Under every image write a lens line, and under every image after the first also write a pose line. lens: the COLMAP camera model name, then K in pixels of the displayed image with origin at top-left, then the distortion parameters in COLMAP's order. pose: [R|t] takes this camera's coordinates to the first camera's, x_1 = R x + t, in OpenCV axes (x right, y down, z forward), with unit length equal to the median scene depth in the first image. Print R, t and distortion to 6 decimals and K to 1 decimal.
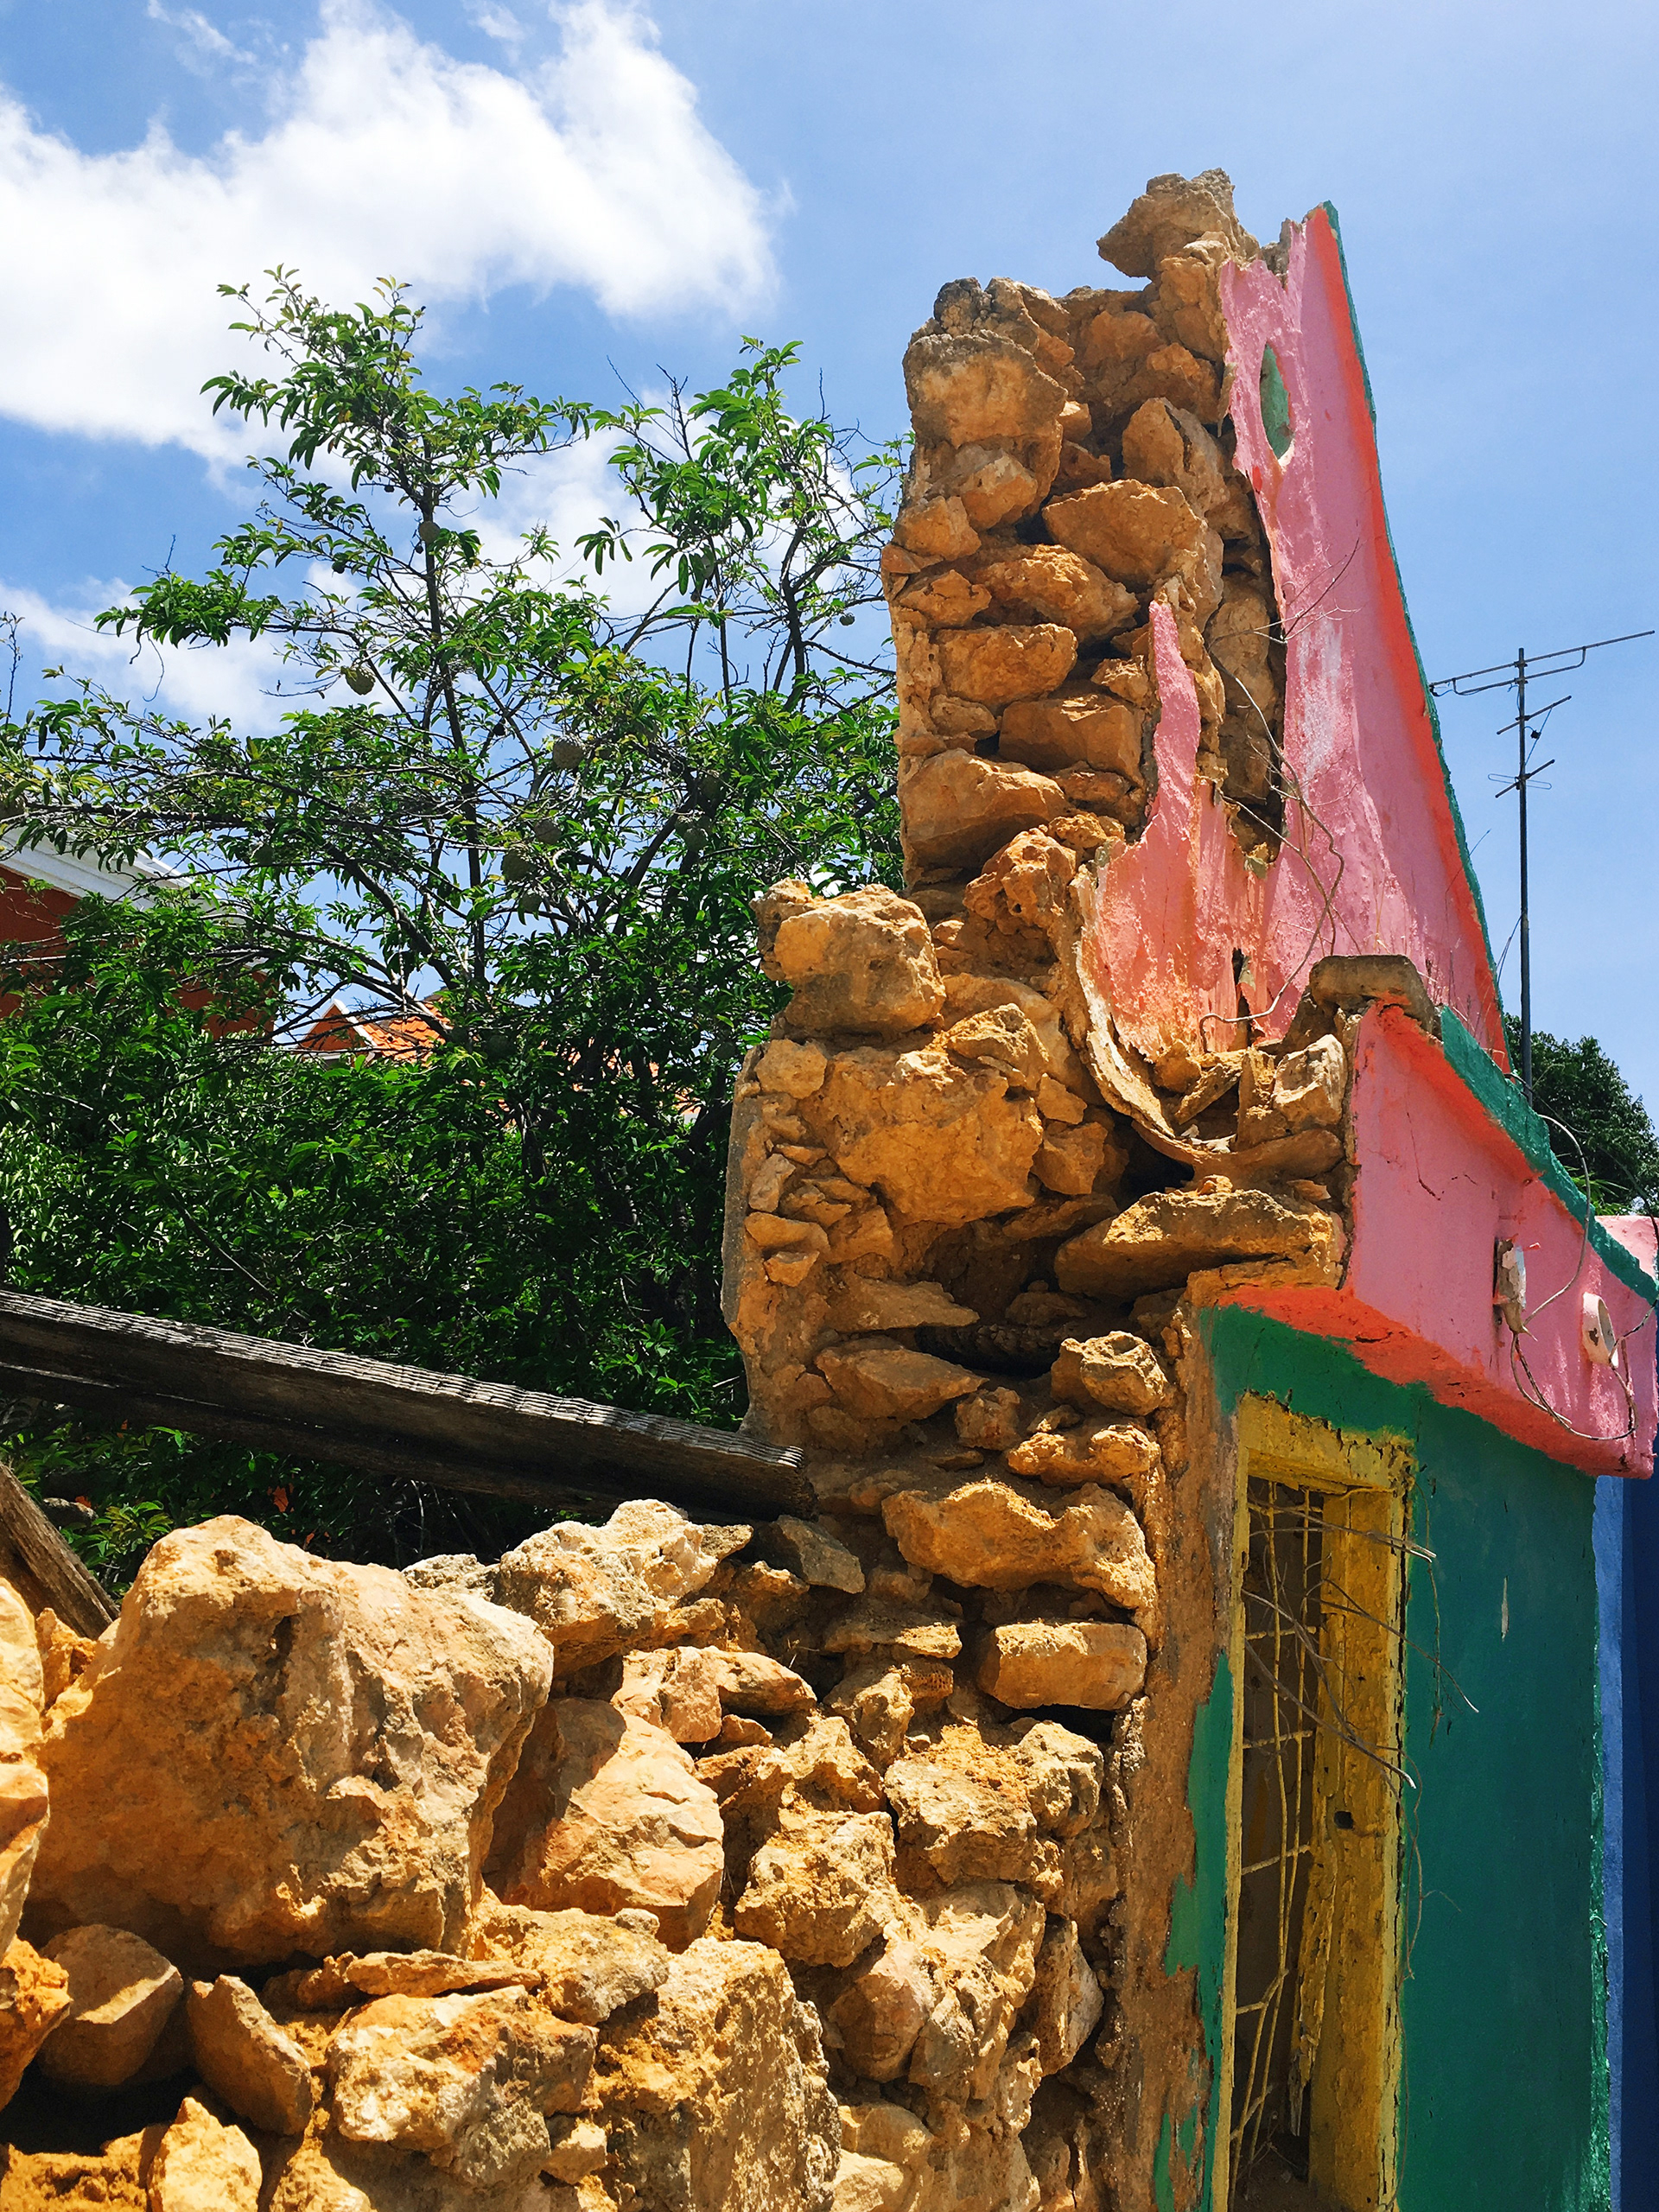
lens RADIAL K [[1980.0, 0, 822.5], [0, 1980.0, 1100.3], [0, 0, 1]] dist [0.037680, -0.007055]
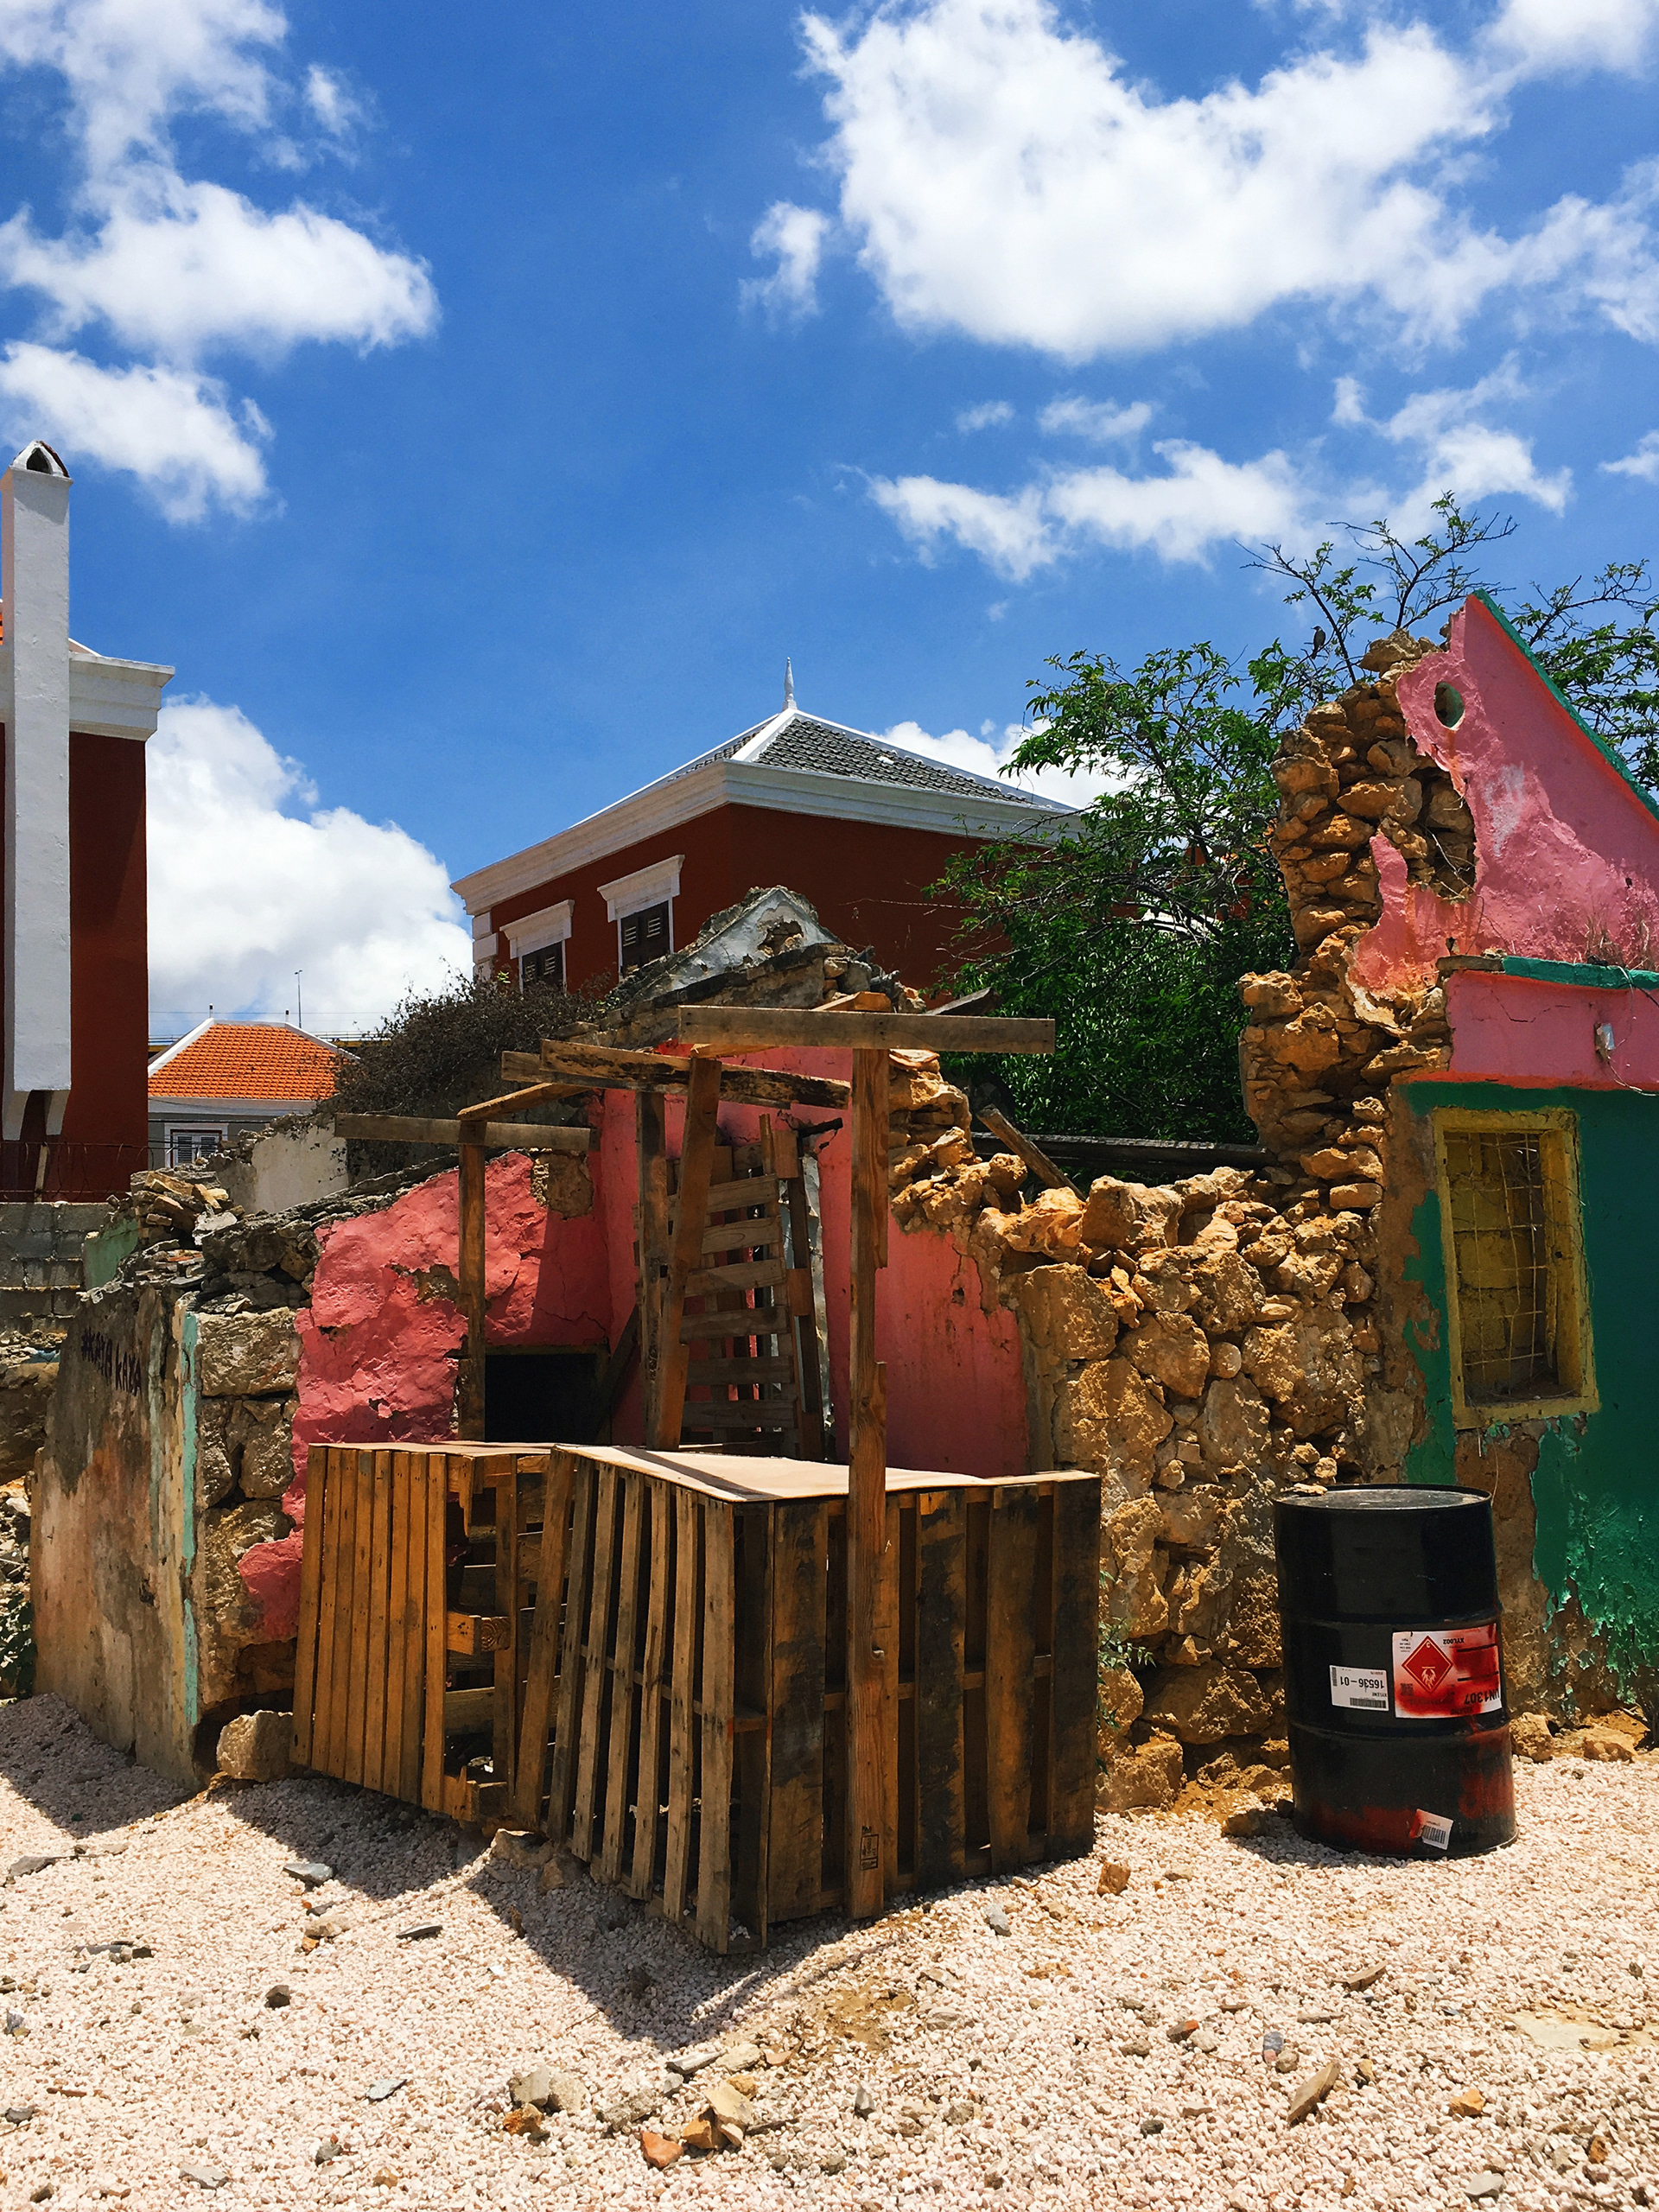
lens RADIAL K [[1980.0, 0, 826.2], [0, 1980.0, 1107.5], [0, 0, 1]] dist [0.037680, -0.007055]
pose [[0.881515, -0.155090, -0.445957, 0.824897], [0.206562, 0.976006, 0.068883, -0.277581], [0.424574, -0.152839, 0.892400, -2.306078]]
